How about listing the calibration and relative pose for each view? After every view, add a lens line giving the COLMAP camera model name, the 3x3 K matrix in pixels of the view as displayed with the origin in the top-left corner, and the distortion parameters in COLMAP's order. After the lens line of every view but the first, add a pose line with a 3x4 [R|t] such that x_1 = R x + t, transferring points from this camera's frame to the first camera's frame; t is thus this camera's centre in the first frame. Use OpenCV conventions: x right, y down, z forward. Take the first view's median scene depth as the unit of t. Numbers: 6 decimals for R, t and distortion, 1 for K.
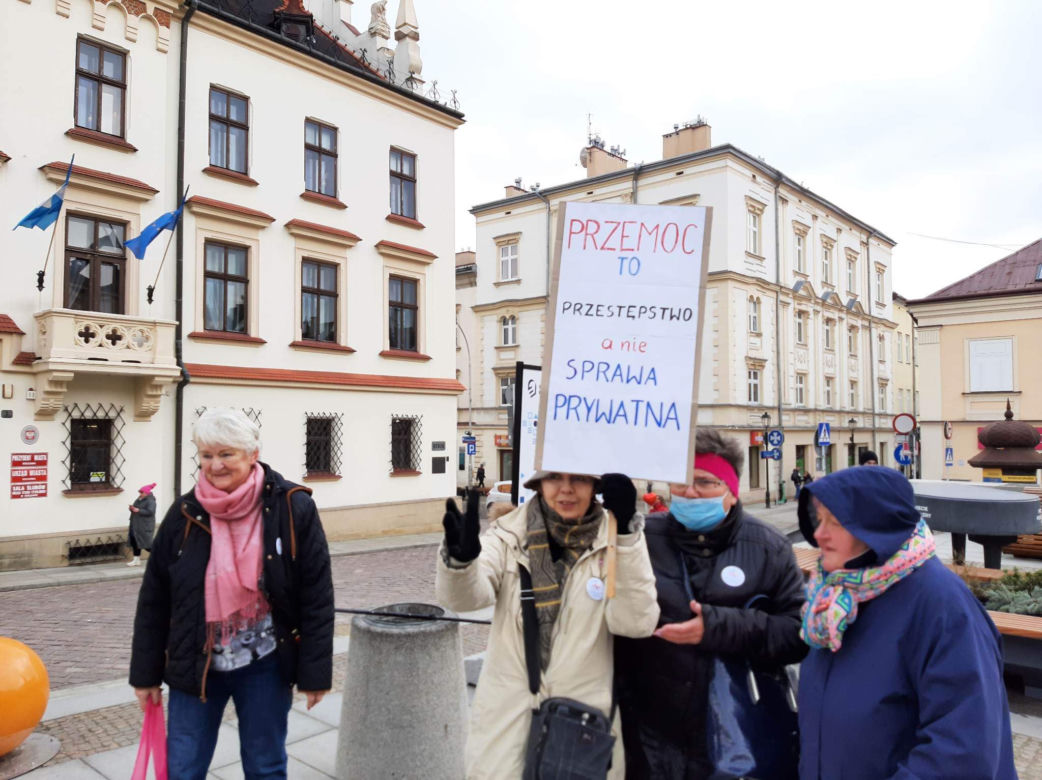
lens RADIAL K [[786.1, 0, 515.1], [0, 786.1, 398.8], [0, 0, 1]] dist [0.087622, -0.143785]
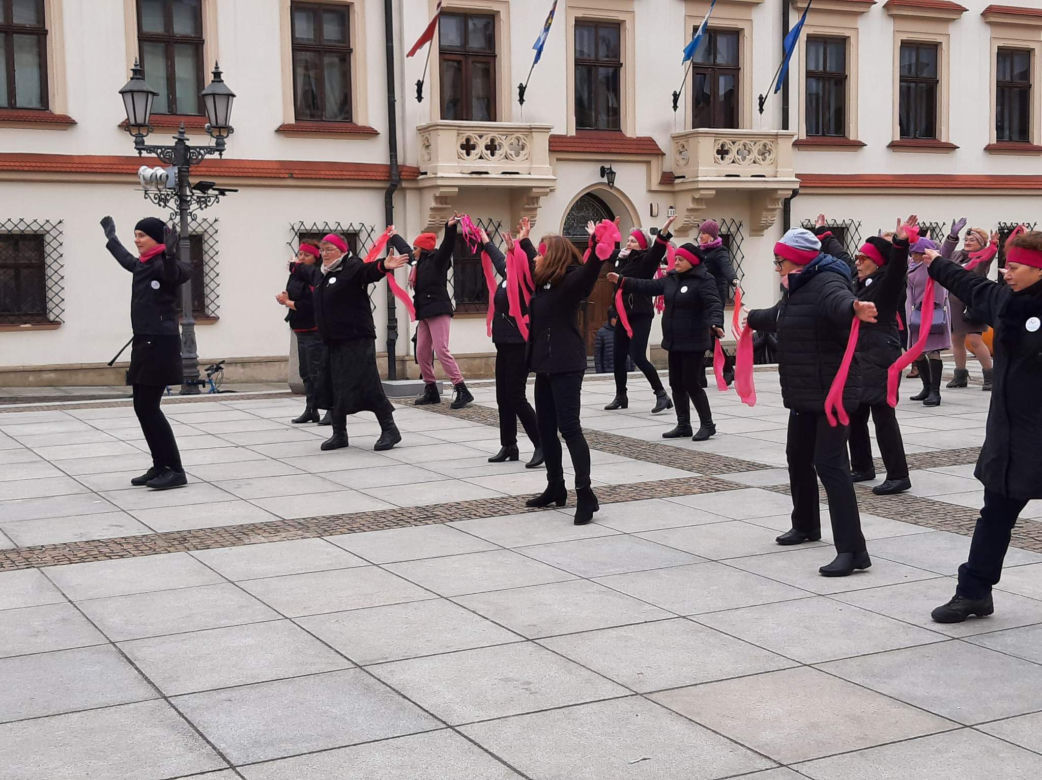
lens RADIAL K [[1484.0, 0, 505.7], [0, 1484.0, 399.4], [0, 0, 1]] dist [0.184165, -0.516027]
pose [[0.929589, 0.018084, -0.368154, -0.051414], [0.030188, 0.991705, 0.124936, -0.008615], [0.367360, -0.127253, 0.921332, -0.630191]]
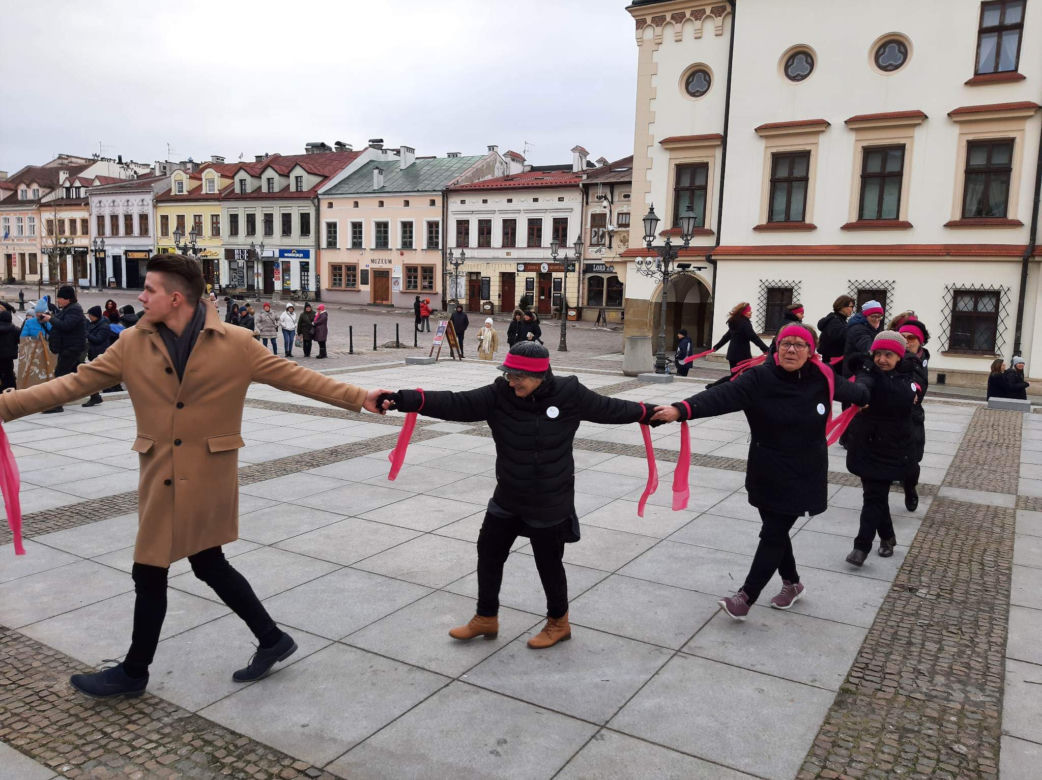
lens RADIAL K [[801.0, 0, 521.0], [0, 801.0, 390.0], [0, 0, 1]] dist [0.083897, -0.152878]
pose [[0.159618, 0.122538, -0.979544, 0.264929], [0.010294, 0.992005, 0.125774, -0.006086], [0.987125, -0.030159, 0.157081, -0.269680]]
